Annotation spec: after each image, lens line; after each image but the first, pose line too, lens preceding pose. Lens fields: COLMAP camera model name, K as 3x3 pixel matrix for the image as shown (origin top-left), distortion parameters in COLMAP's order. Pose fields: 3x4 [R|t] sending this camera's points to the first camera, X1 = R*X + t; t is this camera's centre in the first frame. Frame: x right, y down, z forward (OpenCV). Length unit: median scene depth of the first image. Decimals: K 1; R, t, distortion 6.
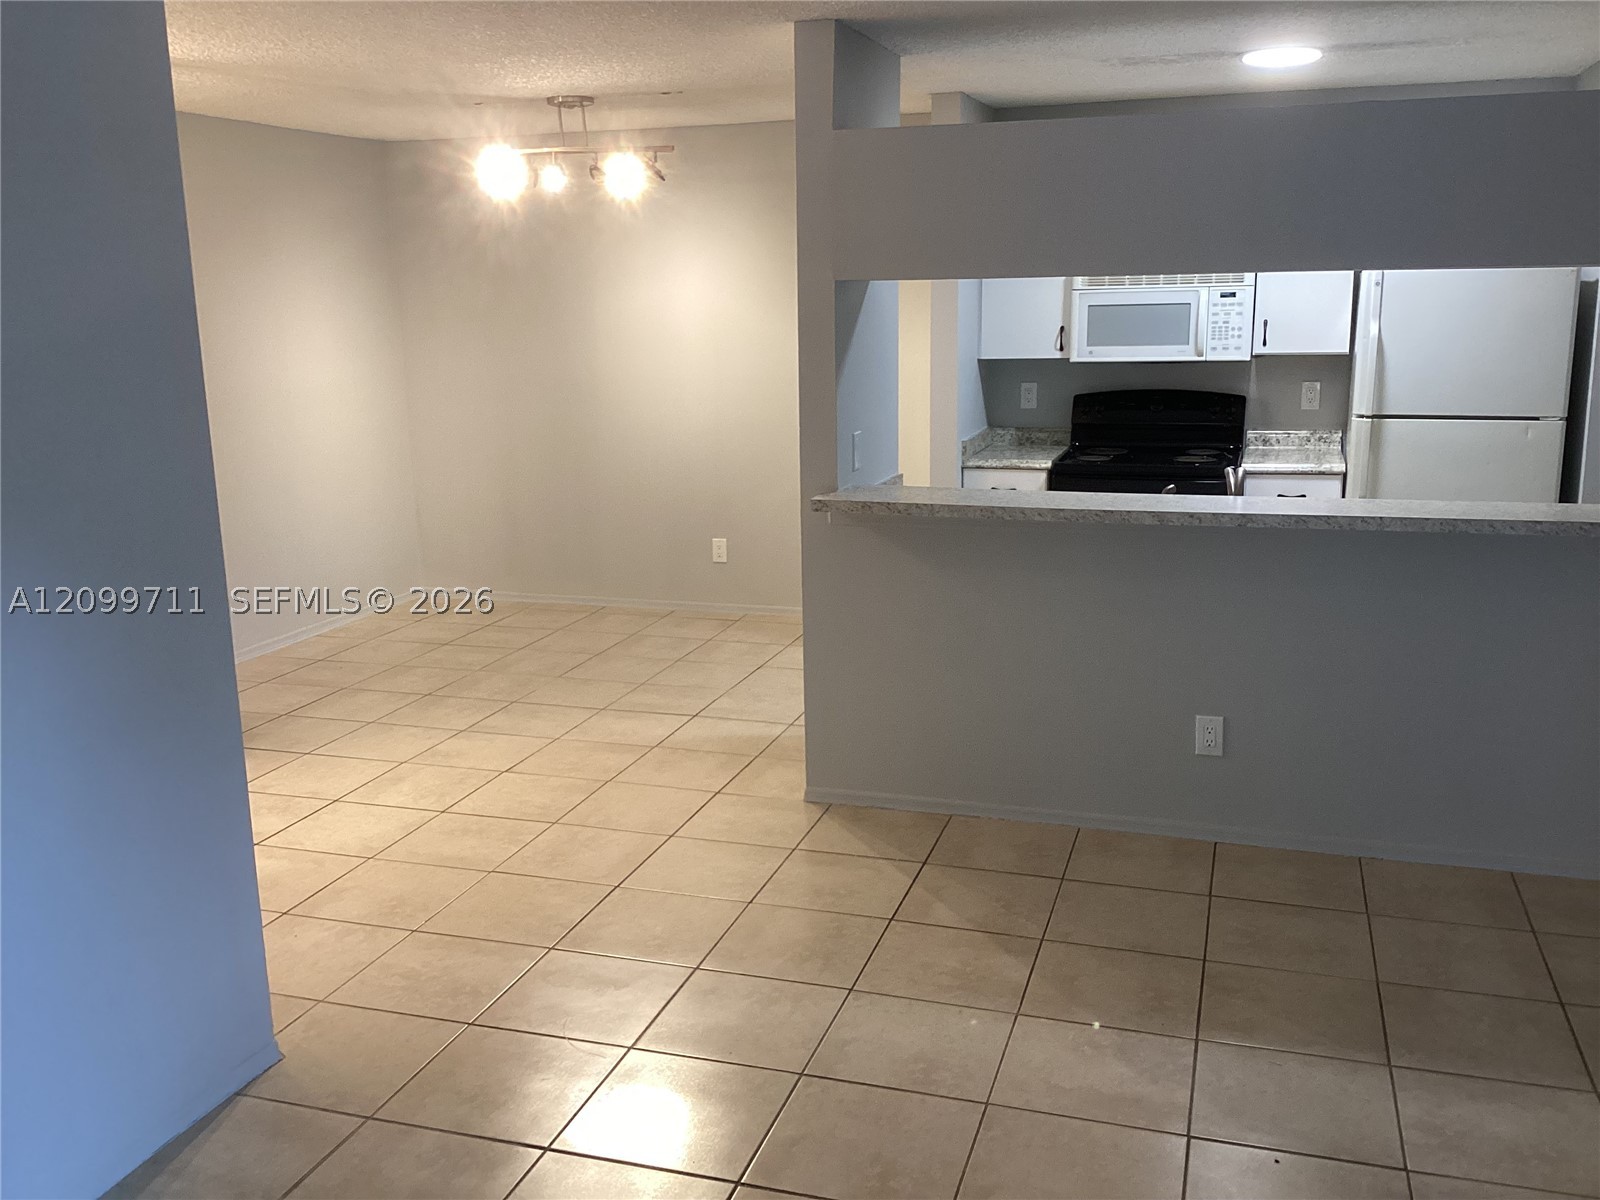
lens RADIAL K [[1447.9, 0, 800.0], [0, 1447.9, 600.0], [0, 0, 1]] dist [0.131105, -0.265520]
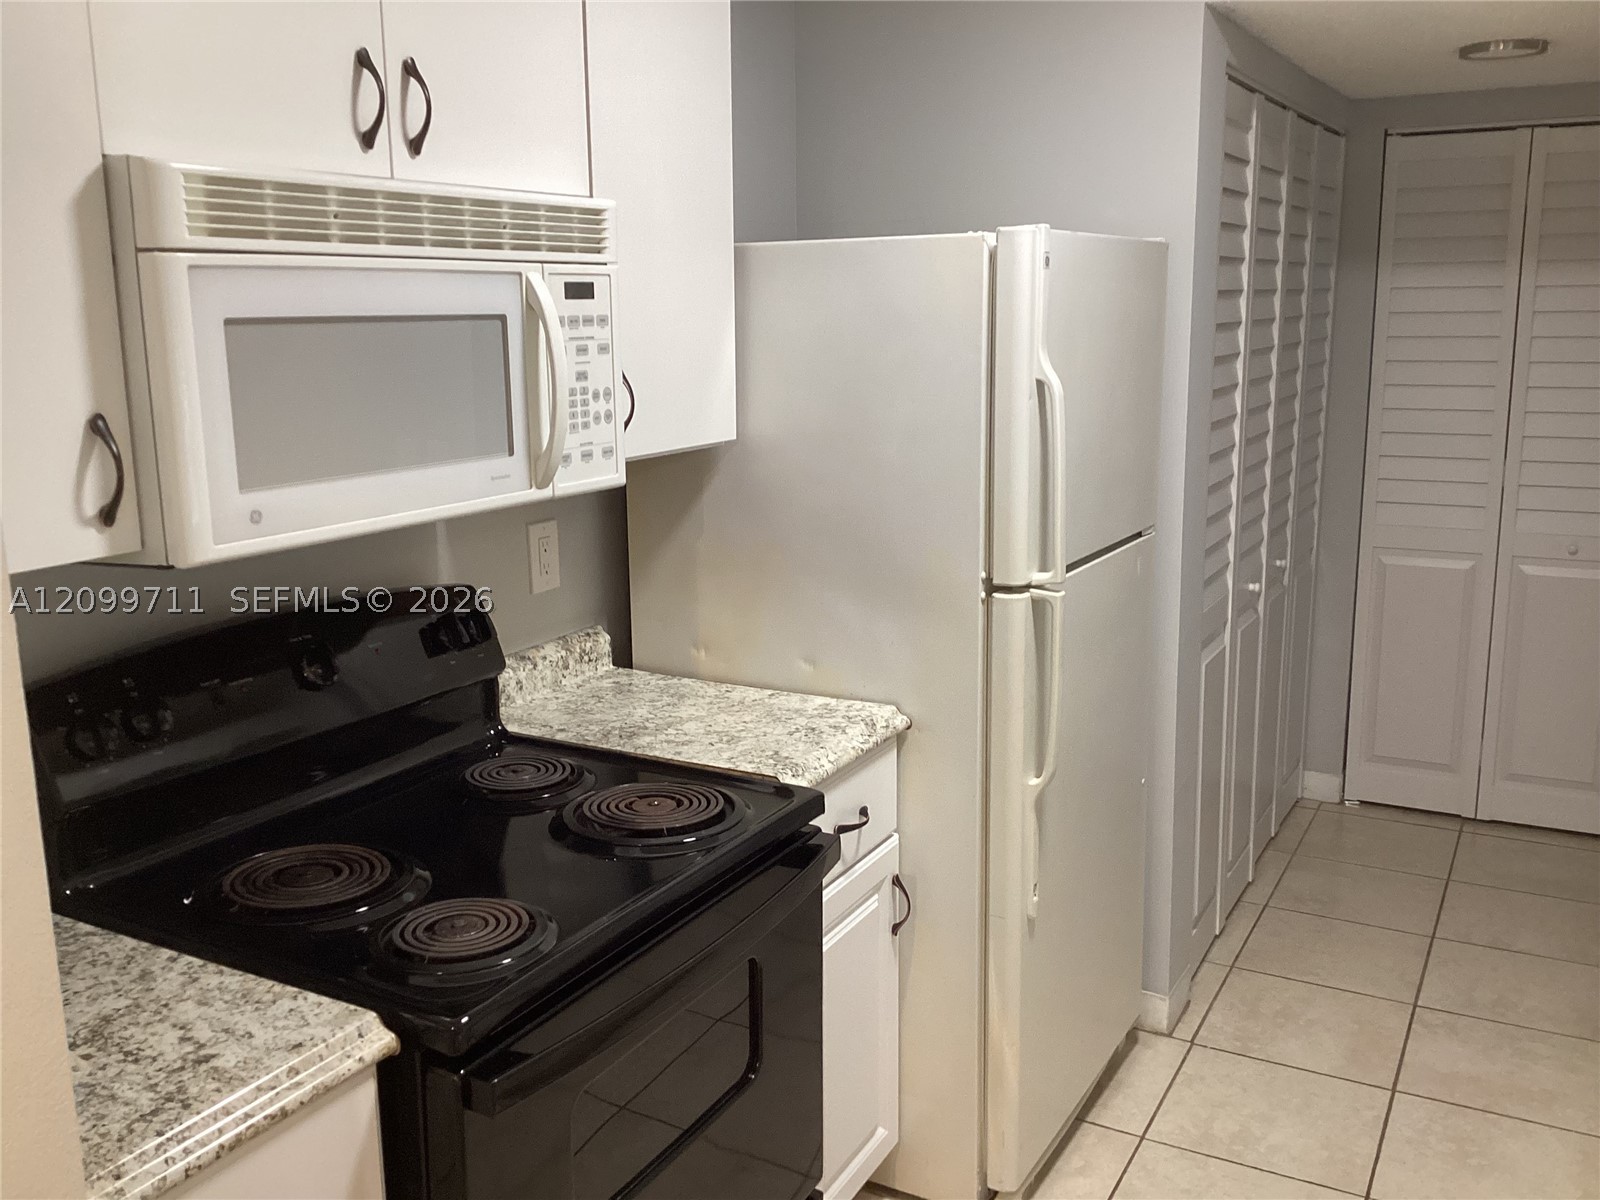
lens RADIAL K [[1442.5, 0, 851.6], [0, 1442.5, 598.8], [0, 0, 1]] dist [0.129159, -0.187393]
pose [[0.173950, -0.183670, 0.967474, -0.022140], [0.212209, 0.966361, 0.145303, -0.217221], [-0.961618, 0.180031, 0.207075, 1.093120]]
